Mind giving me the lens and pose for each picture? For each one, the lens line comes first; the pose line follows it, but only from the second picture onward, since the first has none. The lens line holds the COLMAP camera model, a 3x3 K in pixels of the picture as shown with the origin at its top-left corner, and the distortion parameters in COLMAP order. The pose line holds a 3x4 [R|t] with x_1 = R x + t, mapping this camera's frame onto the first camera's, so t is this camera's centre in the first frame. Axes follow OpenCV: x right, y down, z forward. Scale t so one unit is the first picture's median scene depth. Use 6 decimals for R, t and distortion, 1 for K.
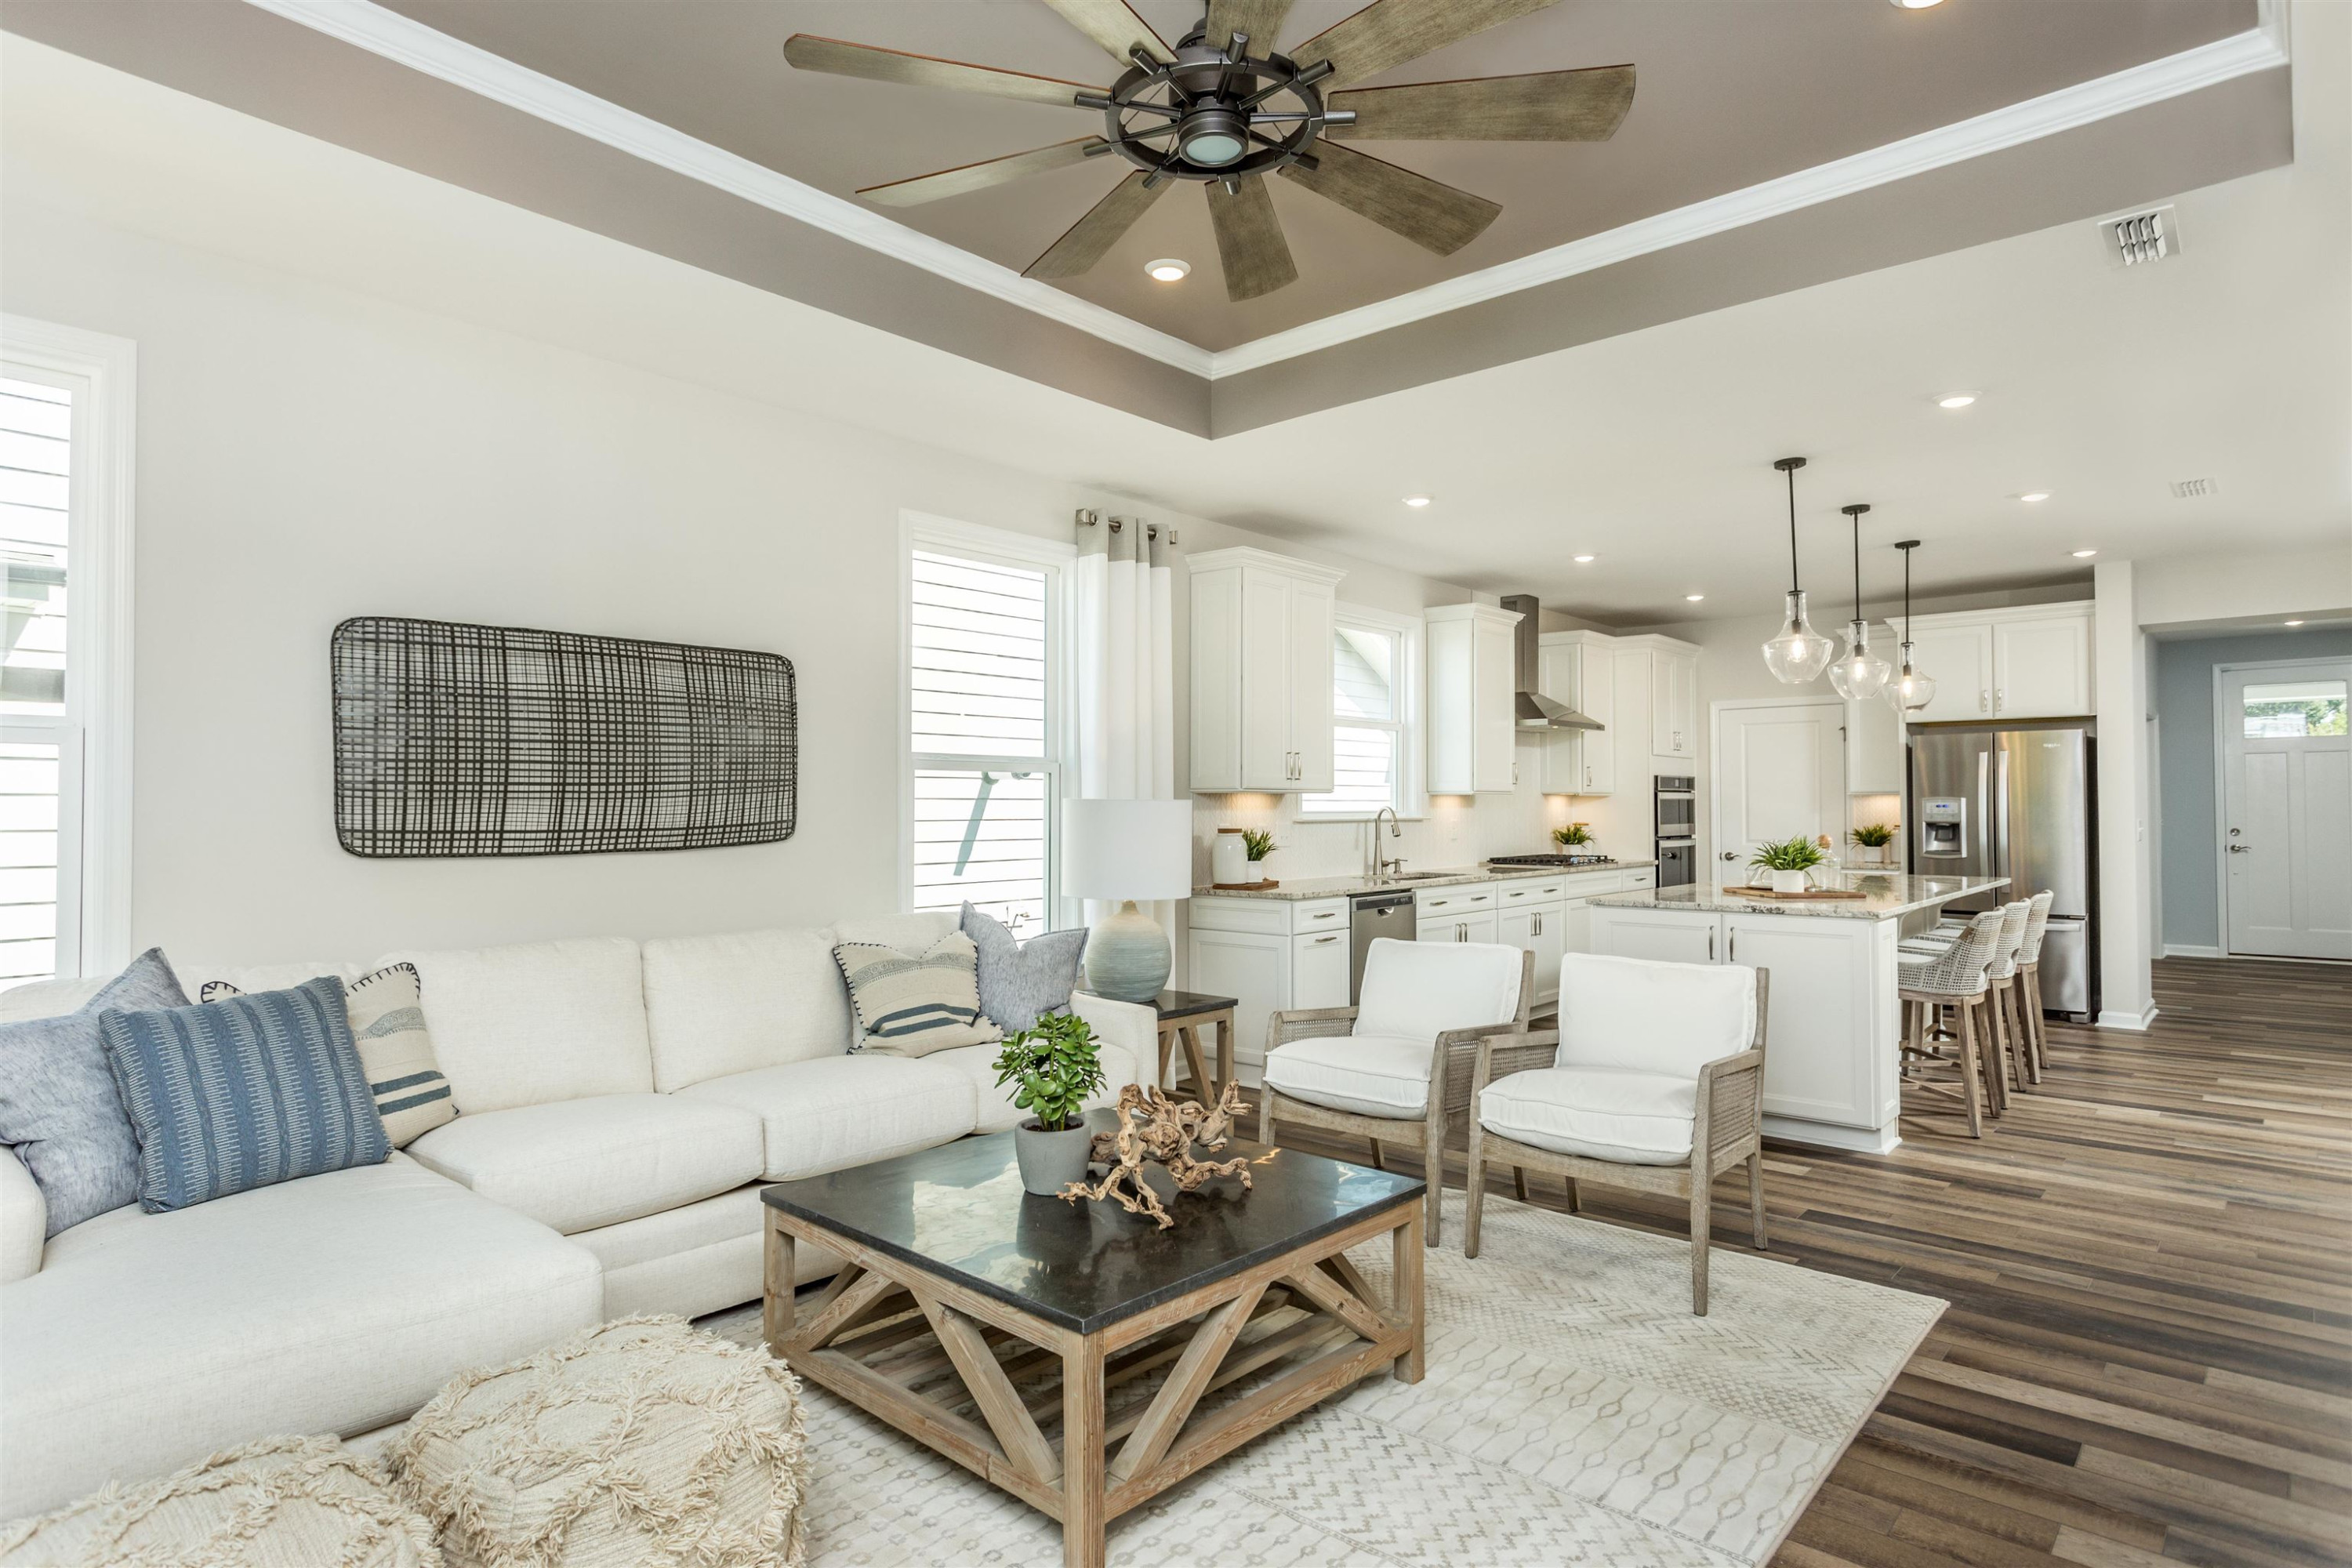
lens RADIAL K [[1238.0, 0, 1164.4], [0, 1238.0, 786.4], [0, 0, 1]] dist [0.004875, 0.000182]
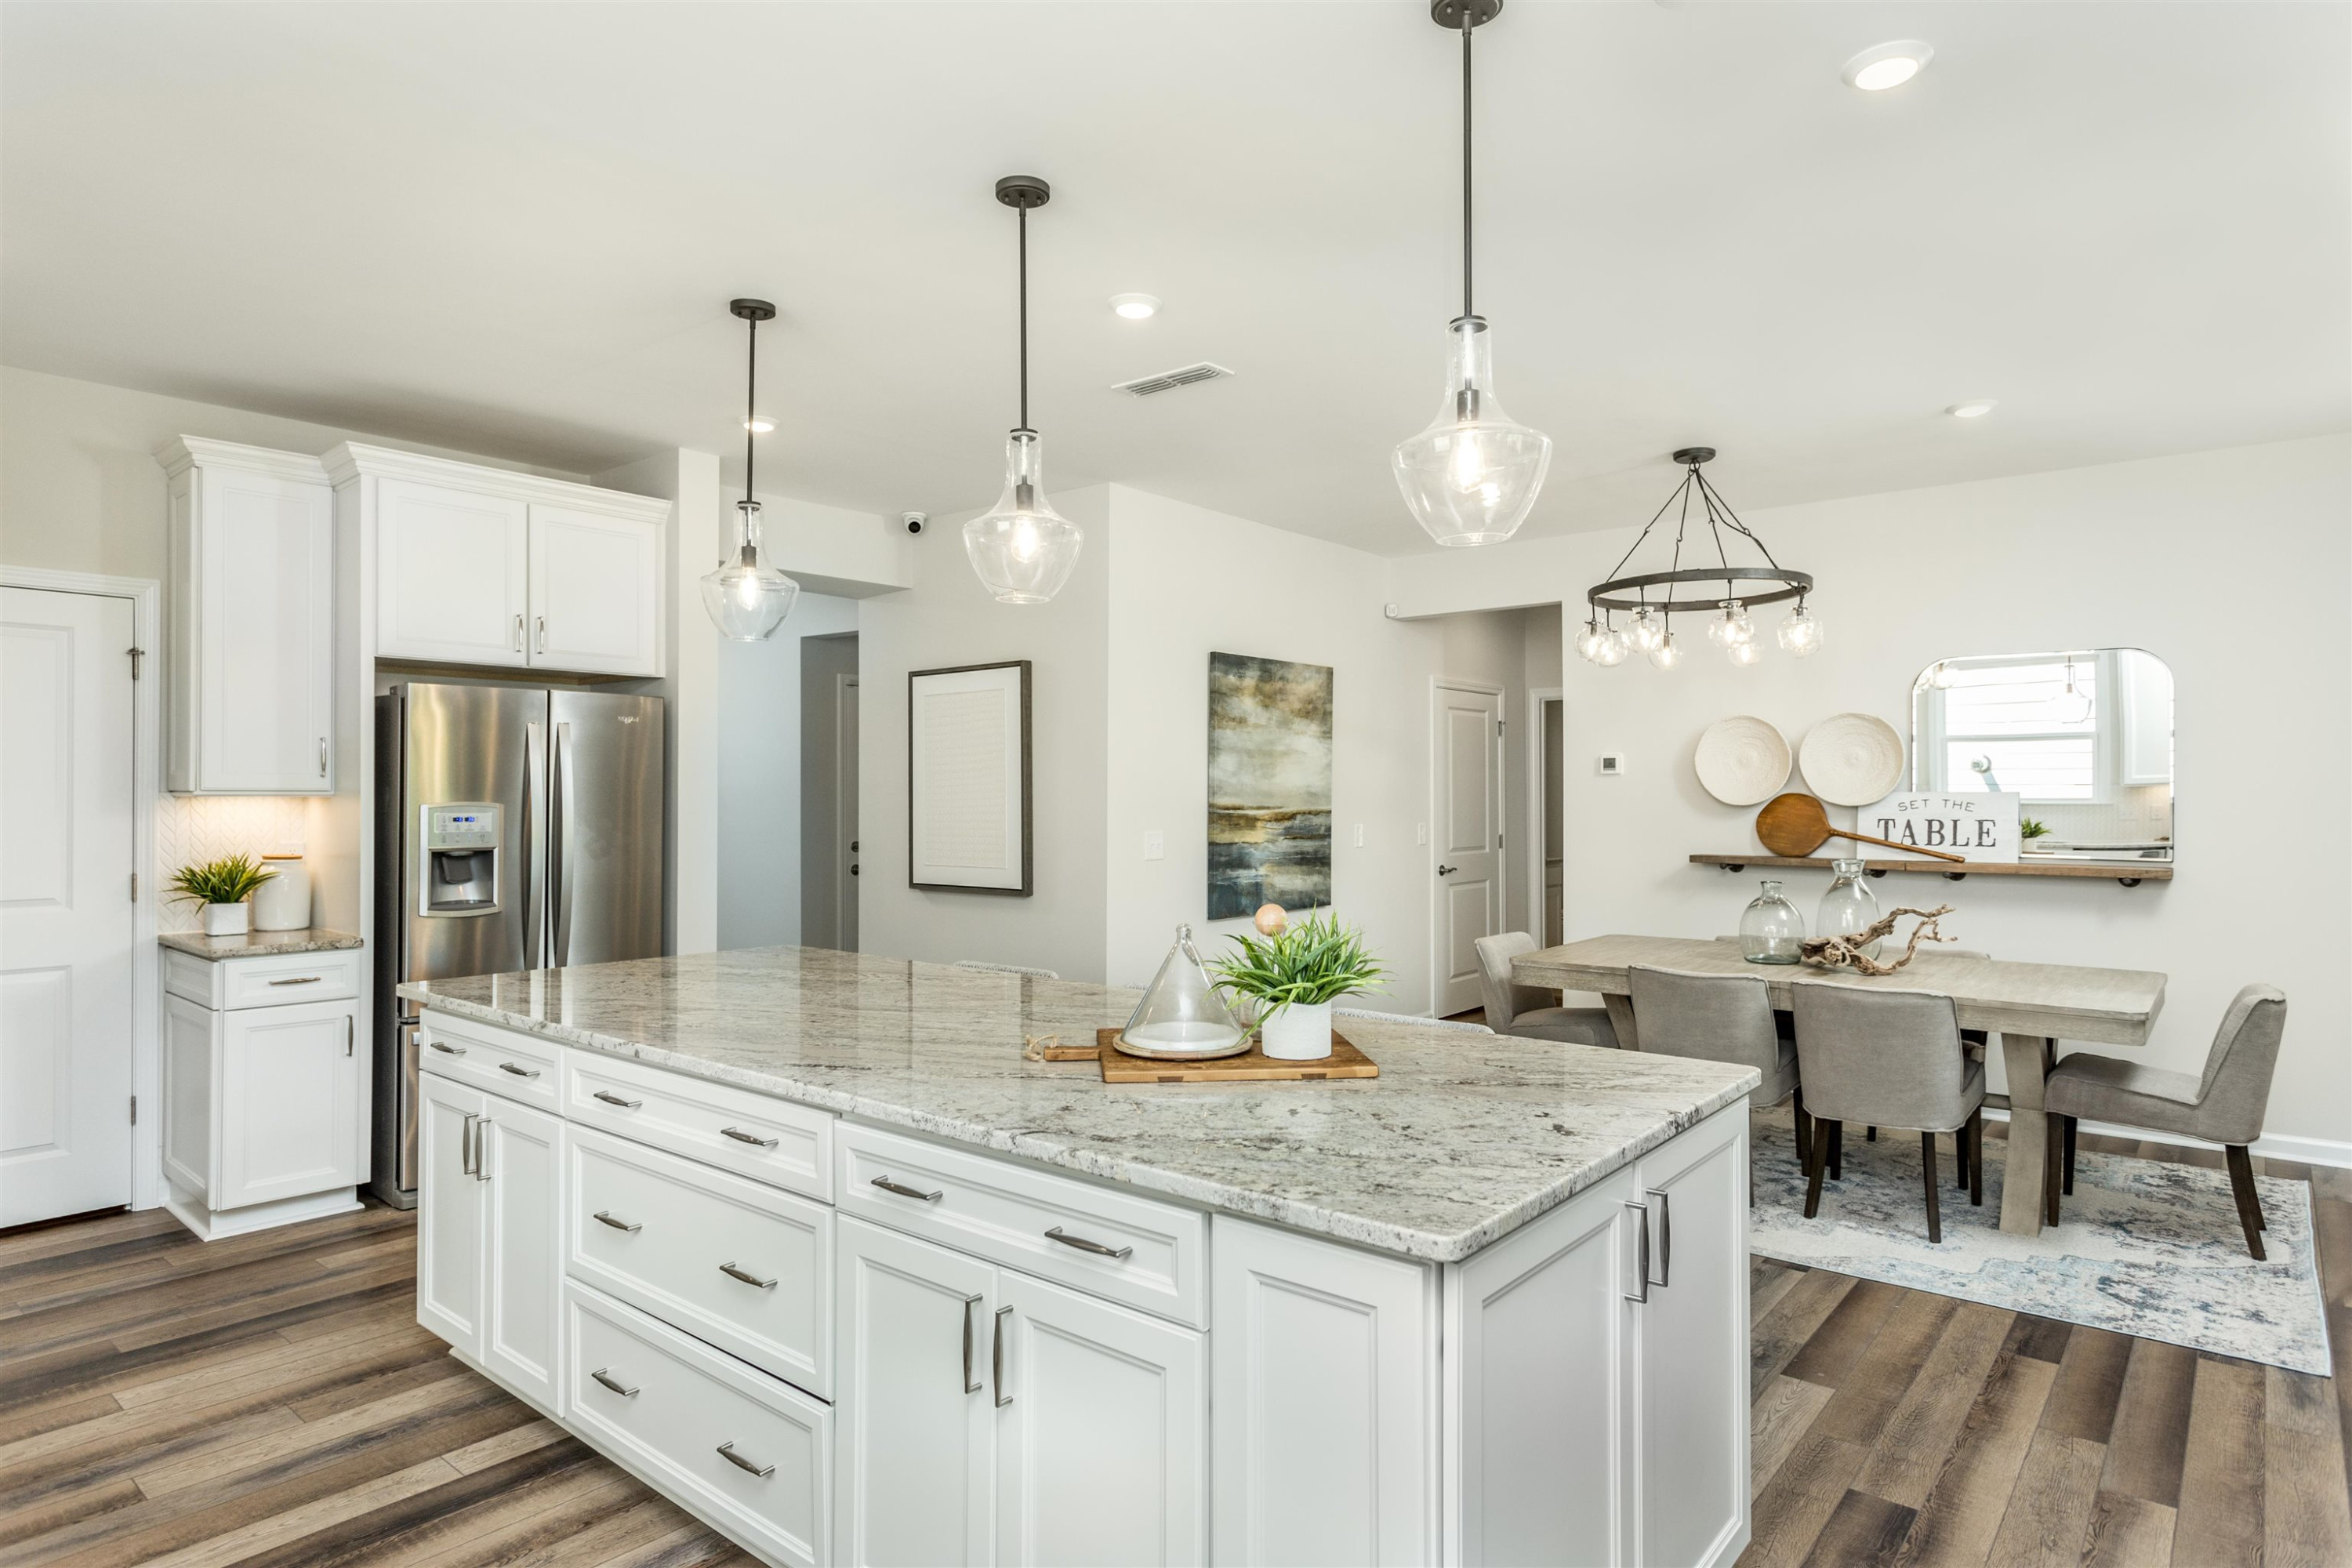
lens RADIAL K [[1322.1, 0, 1171.8], [0, 1322.1, 791.2], [0, 0, 1]] dist [-0.005789, -0.000236]
pose [[-0.031226, 0.002001, 0.999510, 0.126521], [-0.016210, 0.999865, -0.002508, 0.001340], [-0.999381, -0.016281, -0.031189, 1.799095]]
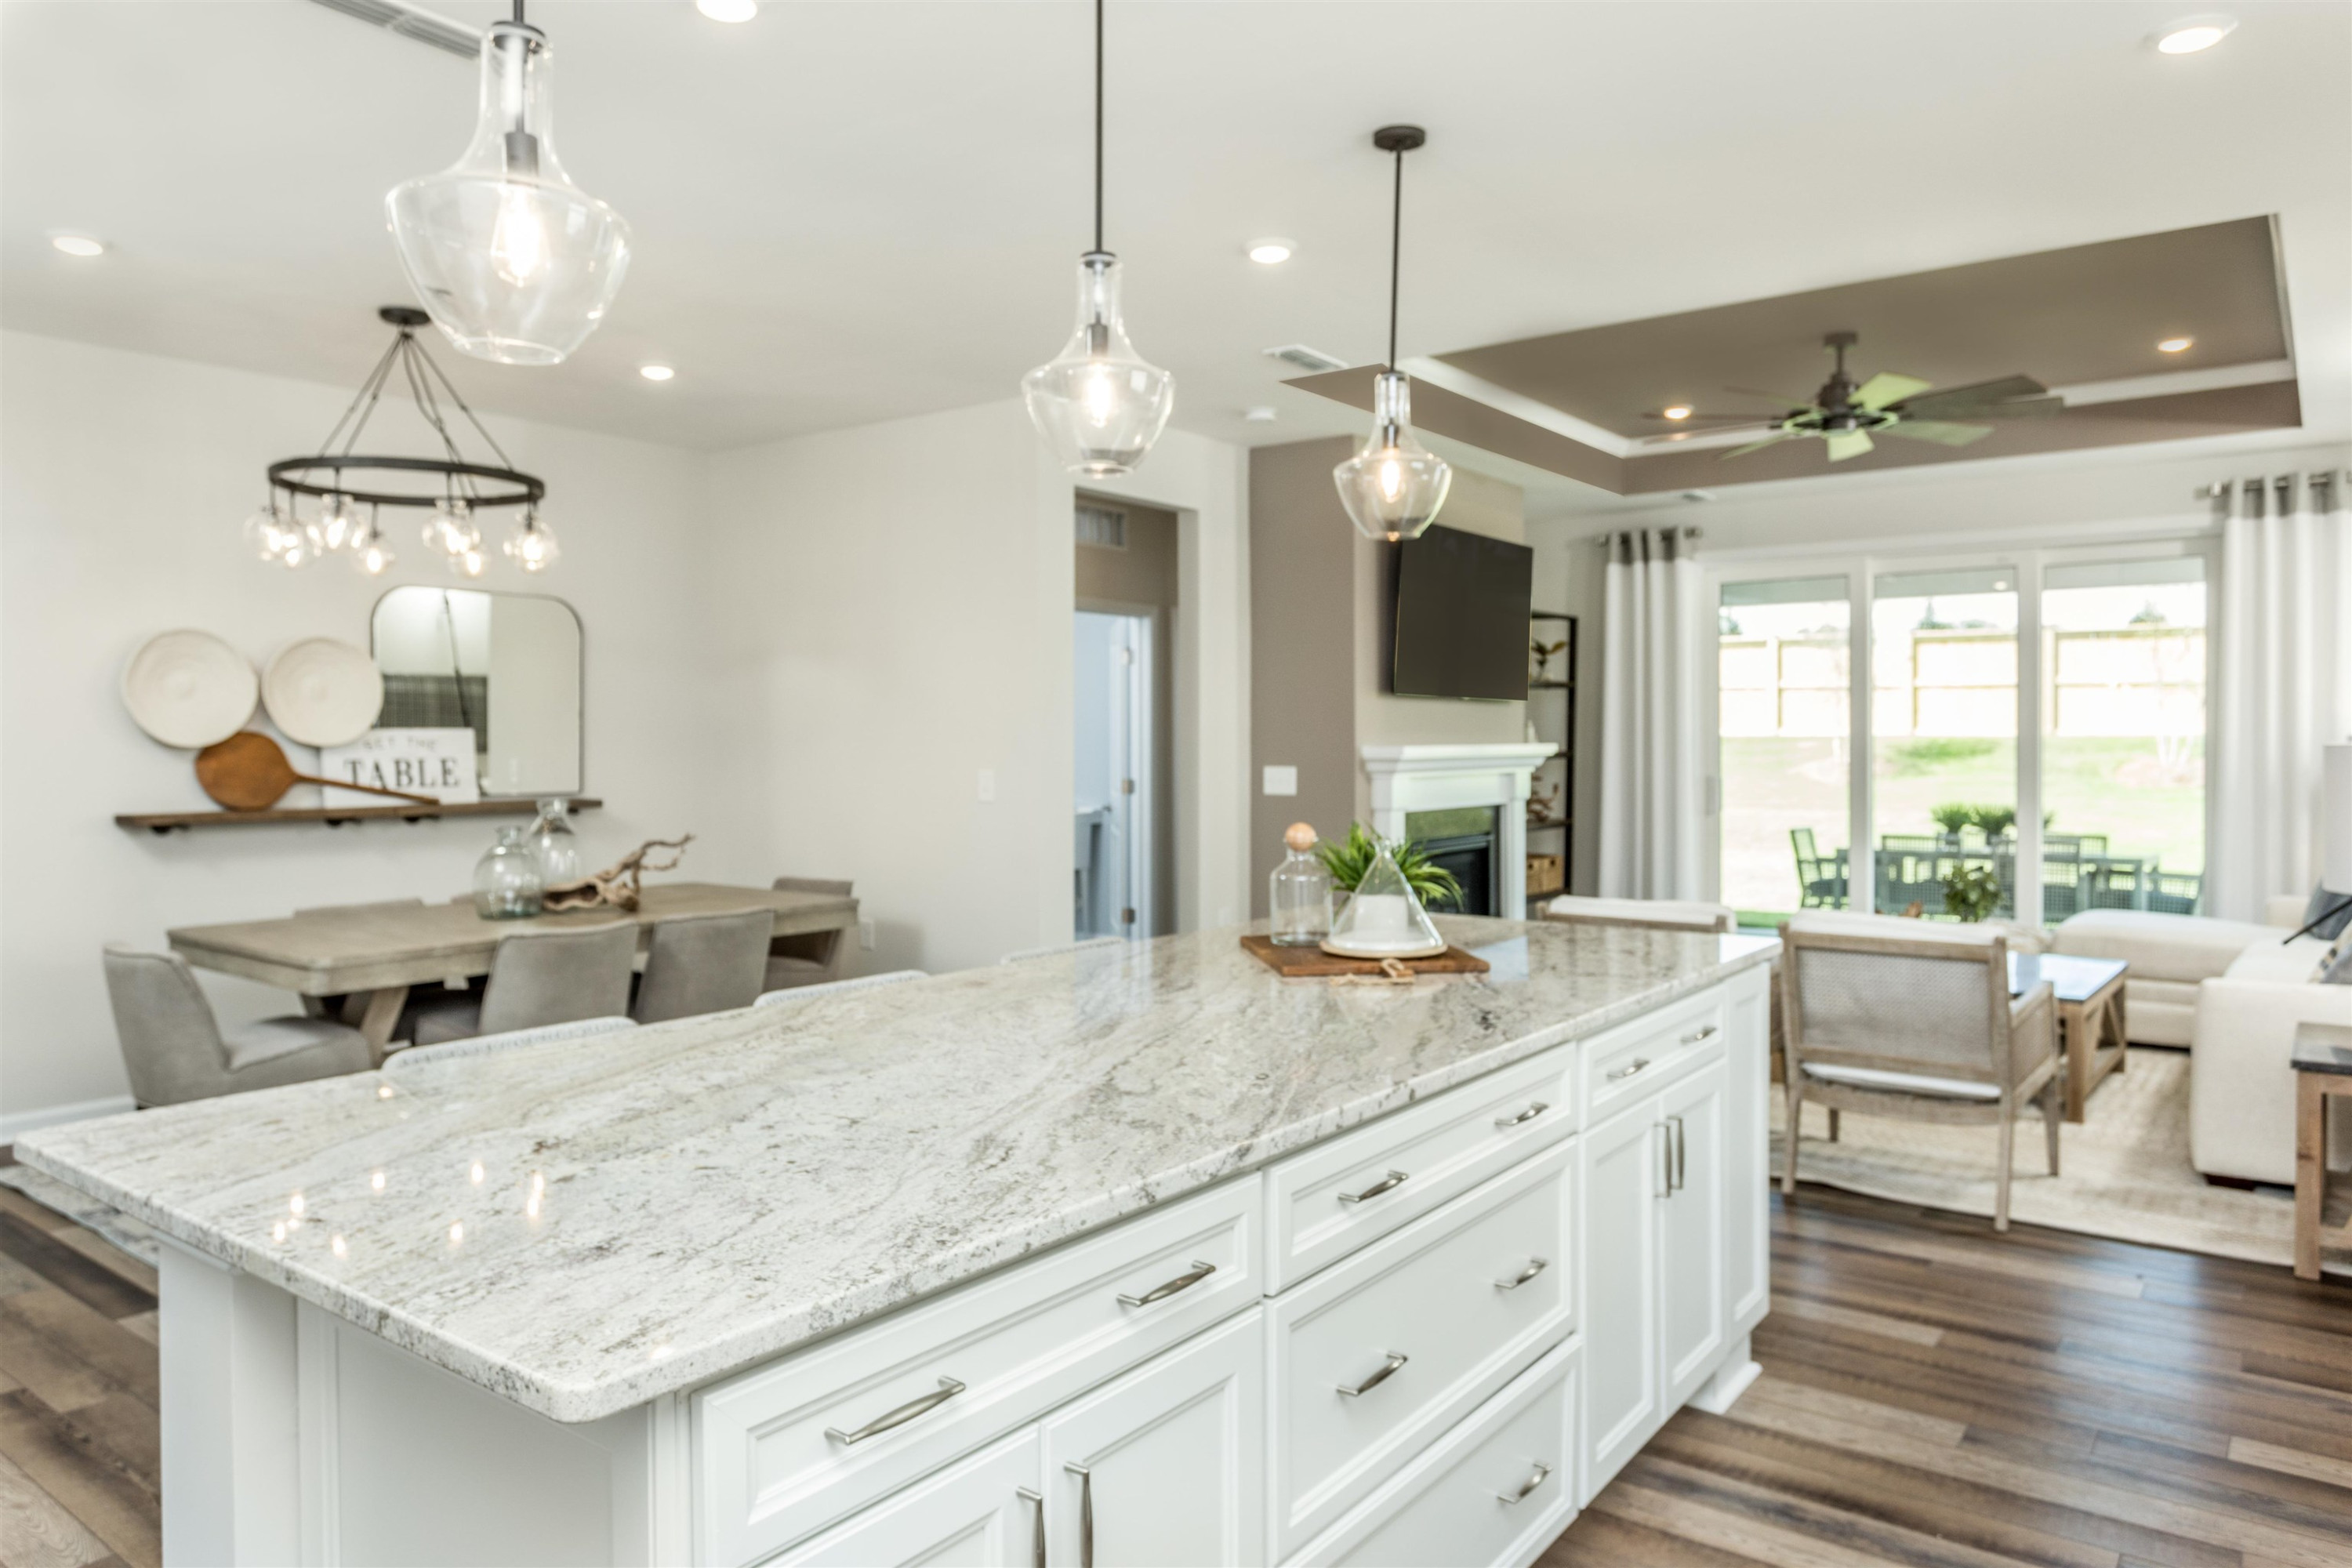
lens RADIAL K [[1518.7, 0, 1180.0], [0, 1518.7, 757.0], [0, 0, 1]] dist [-0.003657, -0.001959]
pose [[-0.996667, 0.005255, -0.081402, 1.073095], [0.005670, 0.999972, -0.004856, 0.030664], [0.081374, -0.005302, -0.996670, 2.719977]]
